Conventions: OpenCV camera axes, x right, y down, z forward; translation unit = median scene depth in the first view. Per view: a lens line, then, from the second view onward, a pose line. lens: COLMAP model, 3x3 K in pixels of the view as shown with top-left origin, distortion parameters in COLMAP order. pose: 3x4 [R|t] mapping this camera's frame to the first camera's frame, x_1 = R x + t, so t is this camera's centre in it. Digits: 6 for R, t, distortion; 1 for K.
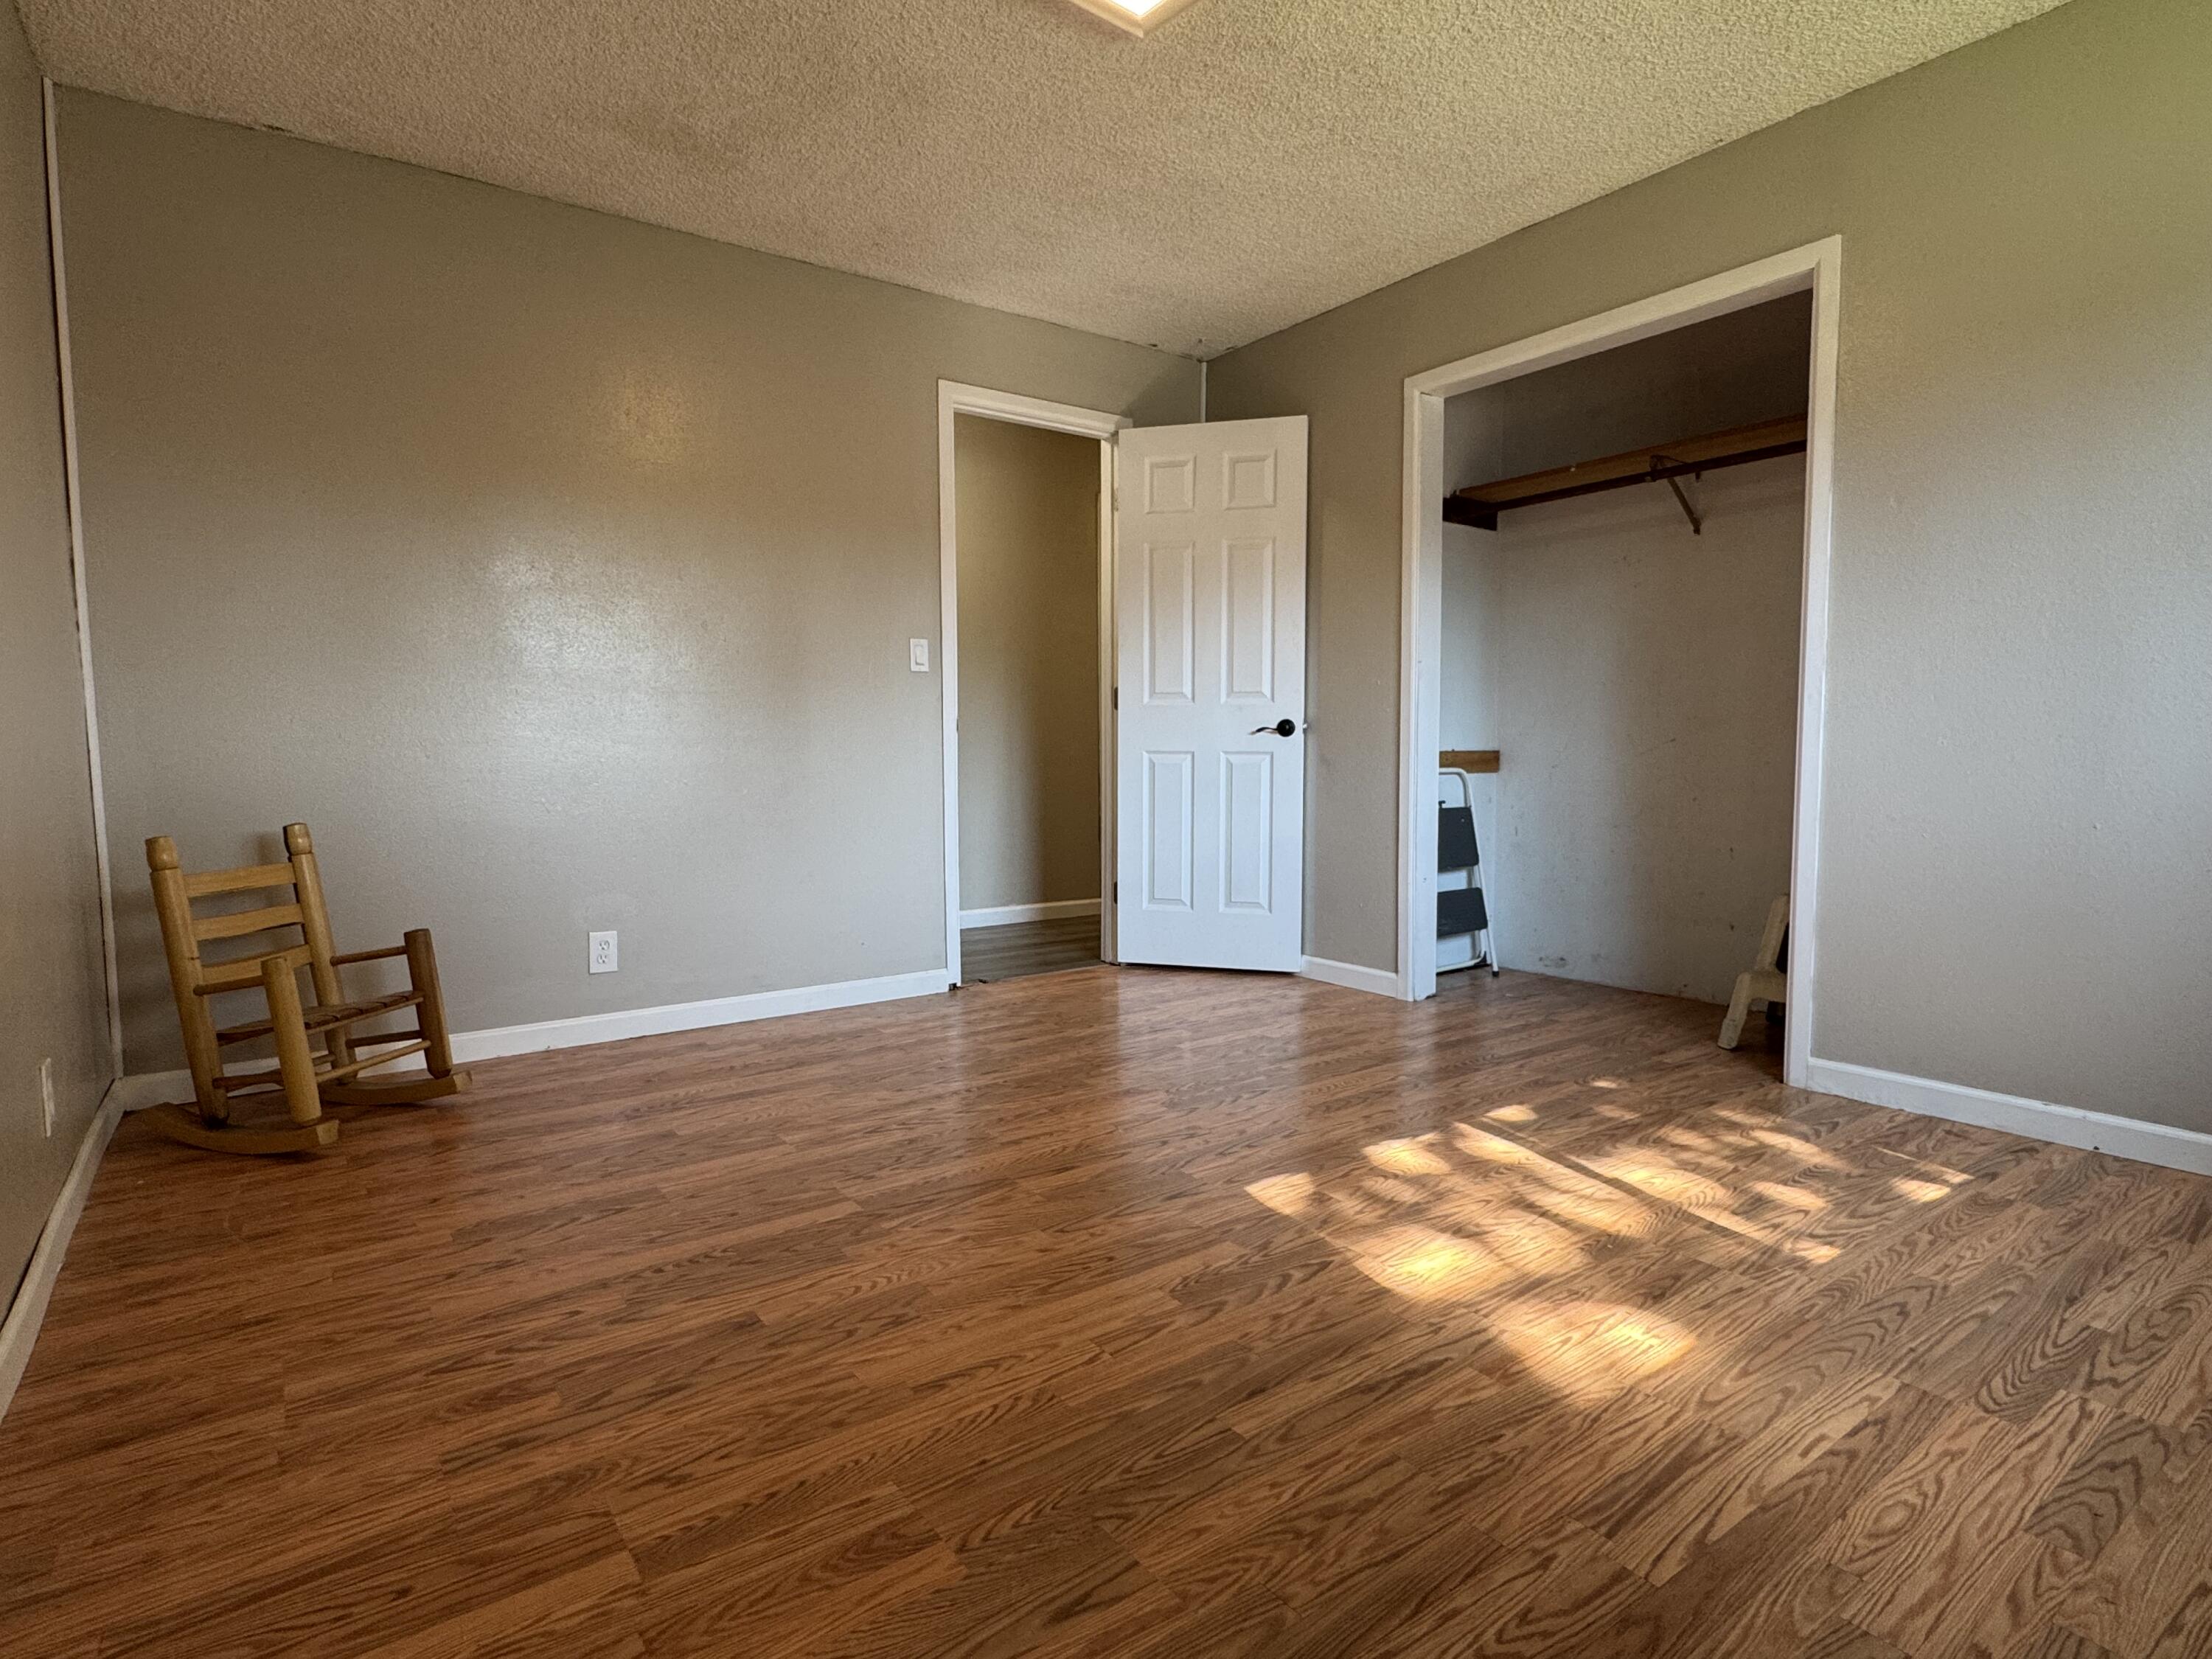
lens RADIAL K [[1136.4, 0, 1093.9], [0, 1136.4, 823.1], [0, 0, 1]] dist [-0.004252, 0.001482]
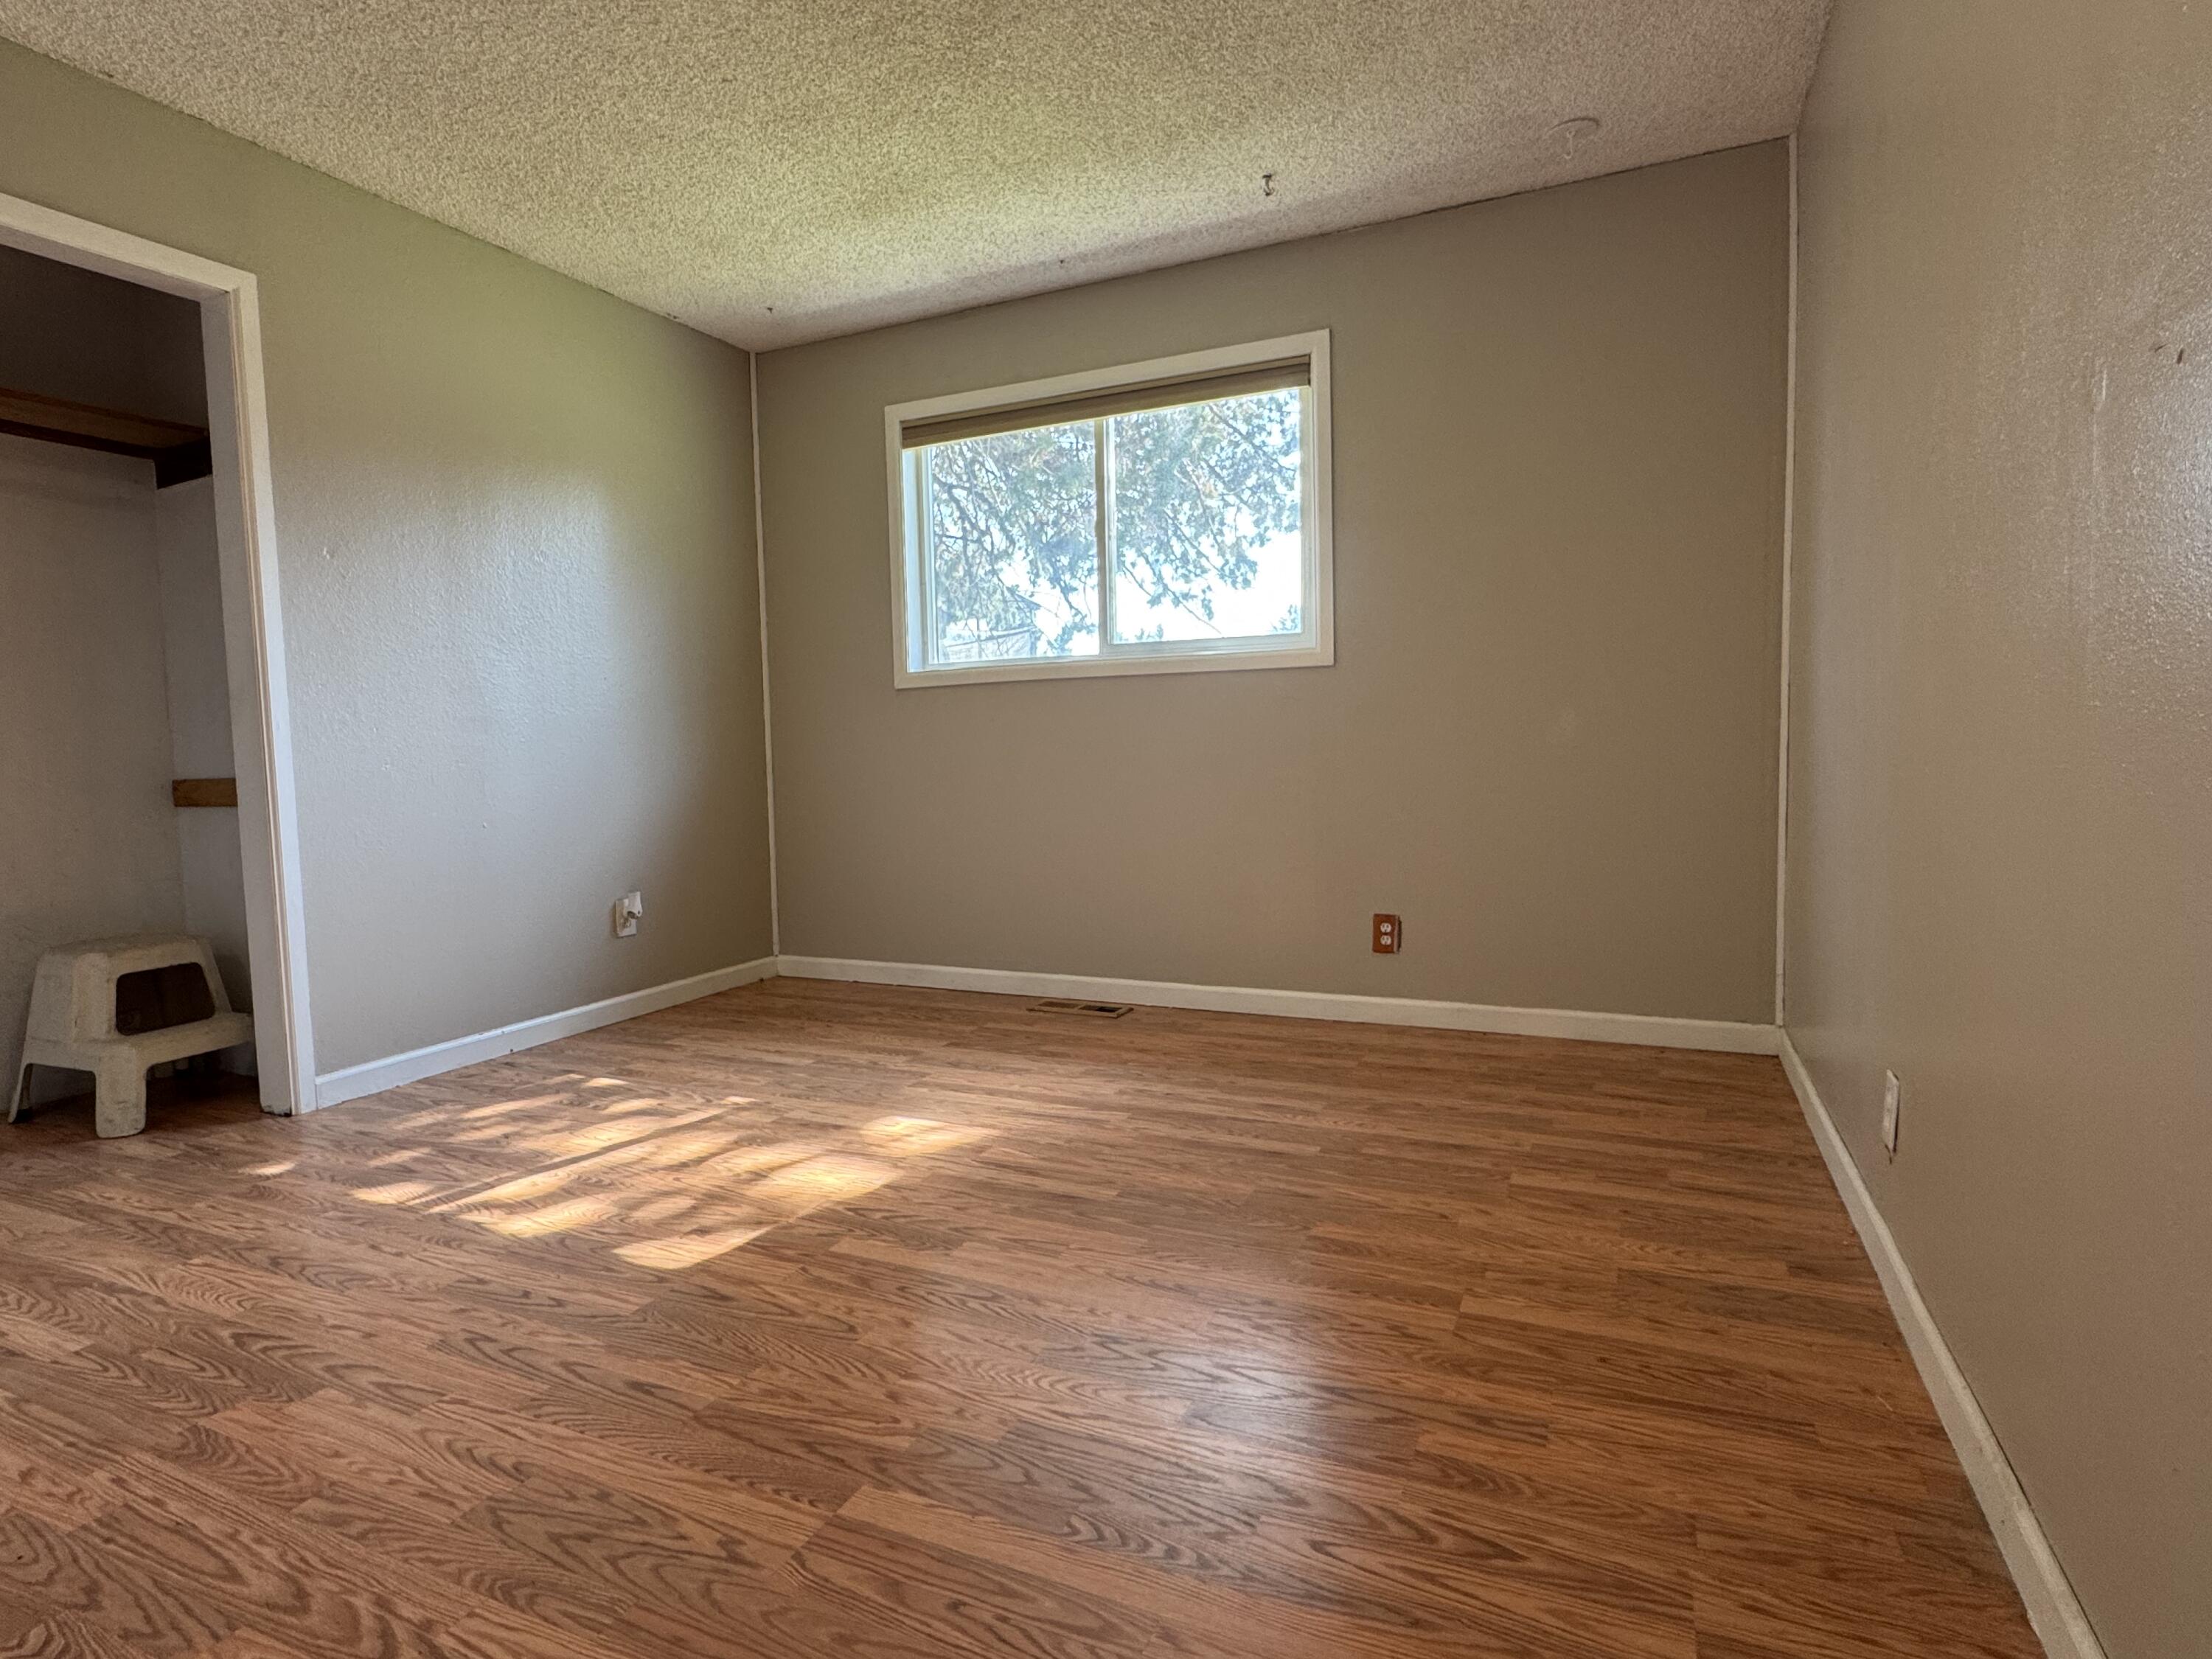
lens RADIAL K [[1136.4, 0, 1093.9], [0, 1136.4, 823.1], [0, 0, 1]] dist [-0.004252, 0.001482]
pose [[-0.474338, -0.044476, 0.879218, -0.811378], [0.087810, 0.991352, 0.097522, -0.081044], [-0.875952, 0.123463, -0.466331, 1.140158]]
